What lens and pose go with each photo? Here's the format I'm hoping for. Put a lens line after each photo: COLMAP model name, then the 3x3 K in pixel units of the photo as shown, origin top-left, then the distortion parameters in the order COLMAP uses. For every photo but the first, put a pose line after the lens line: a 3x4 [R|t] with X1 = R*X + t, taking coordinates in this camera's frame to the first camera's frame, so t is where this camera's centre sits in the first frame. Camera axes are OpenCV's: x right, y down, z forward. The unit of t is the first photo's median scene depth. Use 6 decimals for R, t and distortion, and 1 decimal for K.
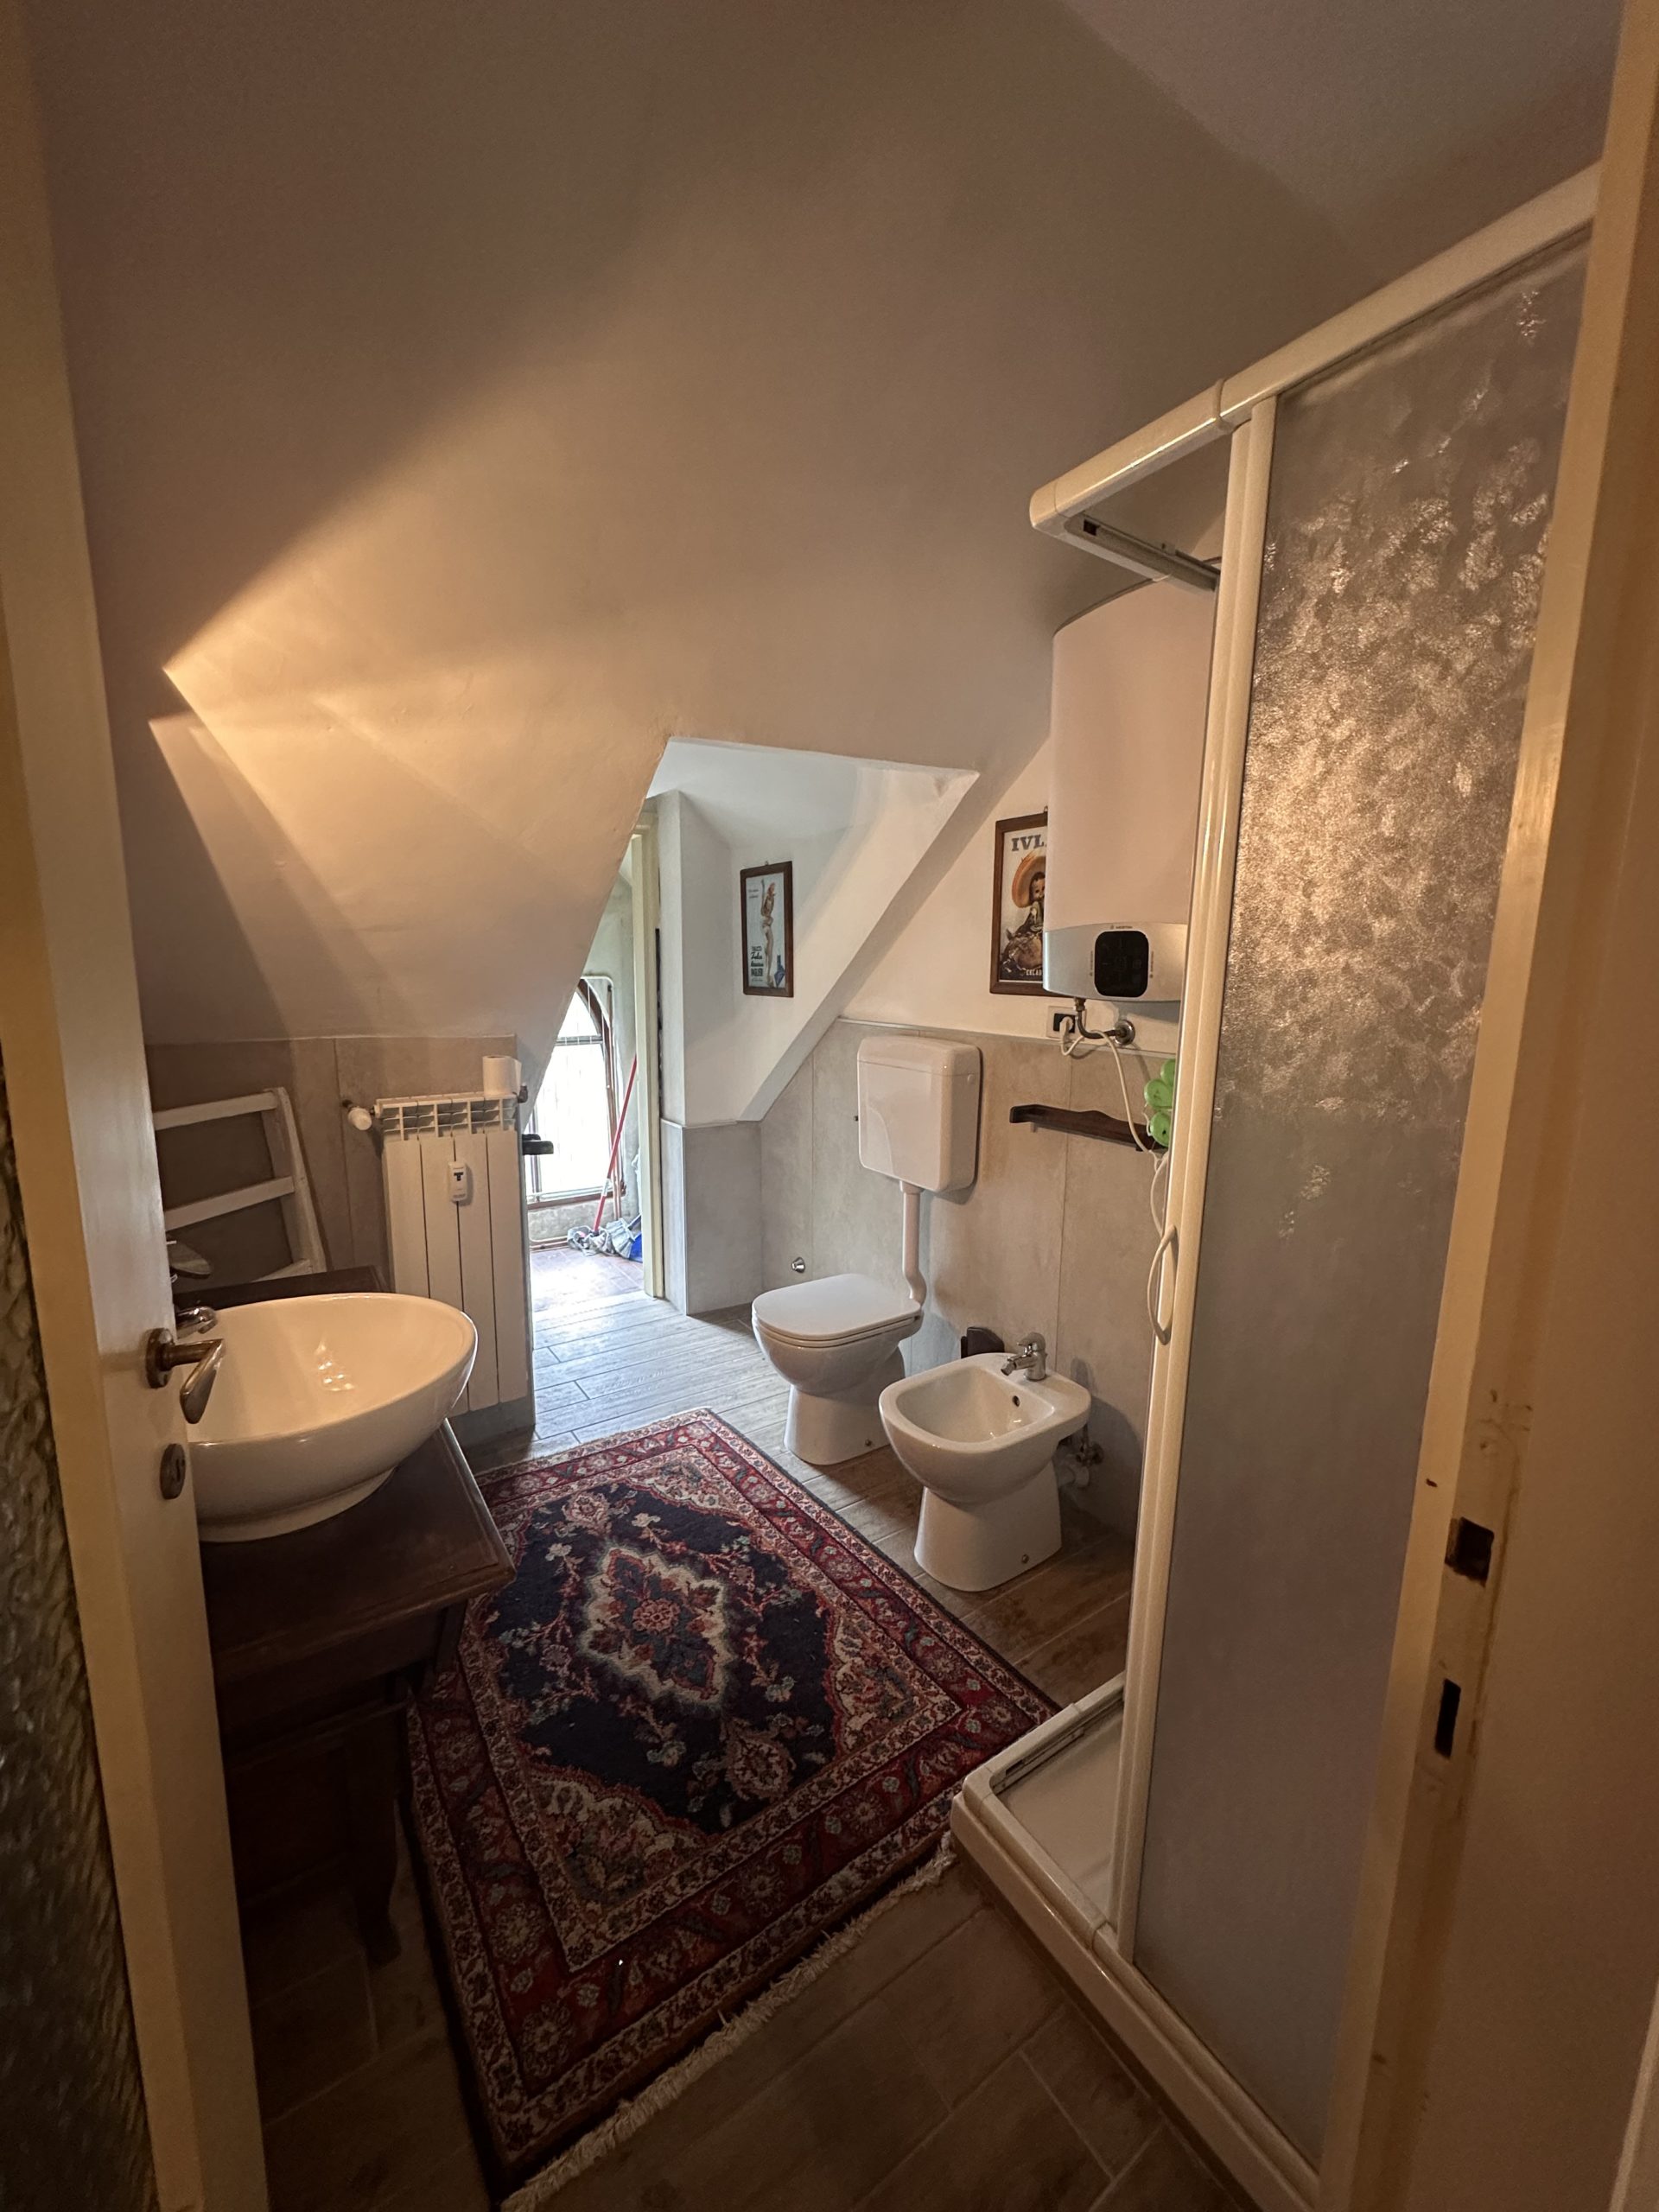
lens RADIAL K [[879.2, 0, 829.5], [0, 879.2, 1106.0], [0, 0, 1]] dist [-0.001561, -0.000530]
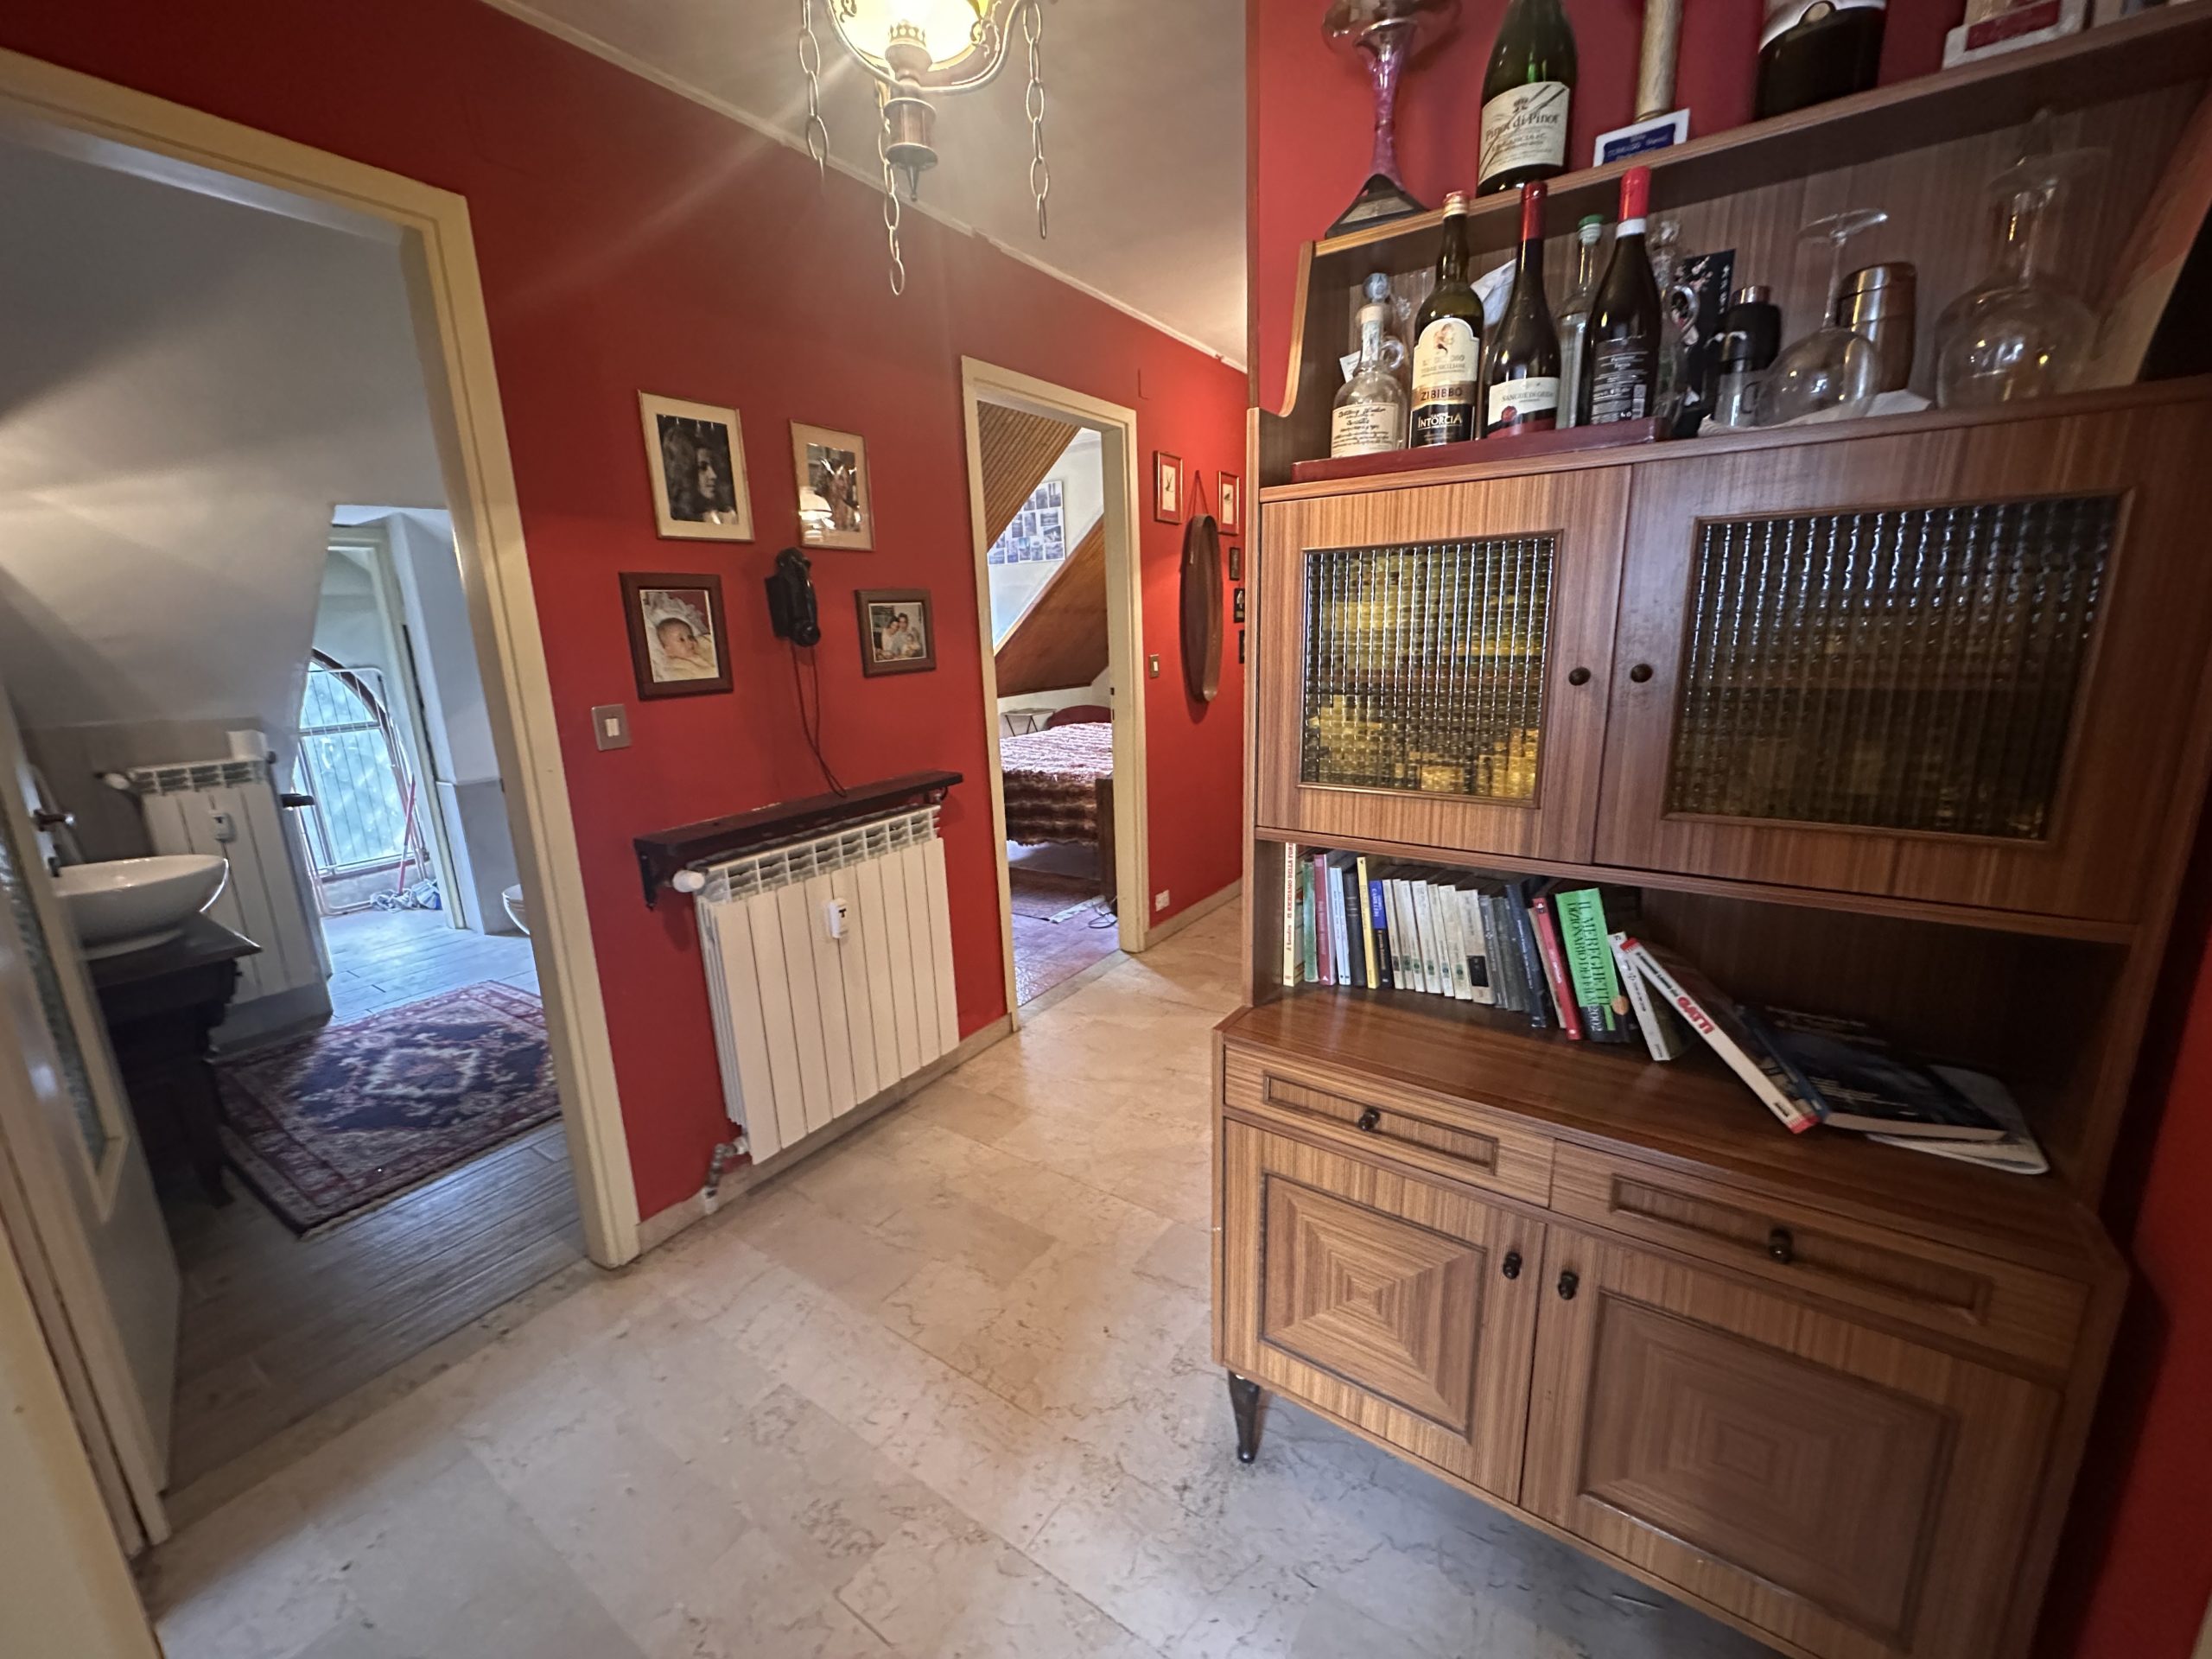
lens RADIAL K [[879.2, 0, 1104.9], [0, 879.2, 828.5], [0, 0, 1]] dist [-0.001561, -0.000530]
pose [[0.926245, -0.123734, 0.356033, 0.364079], [0.103716, 0.991786, 0.074855, 0.135340], [-0.362371, -0.032408, 0.931471, -0.765909]]
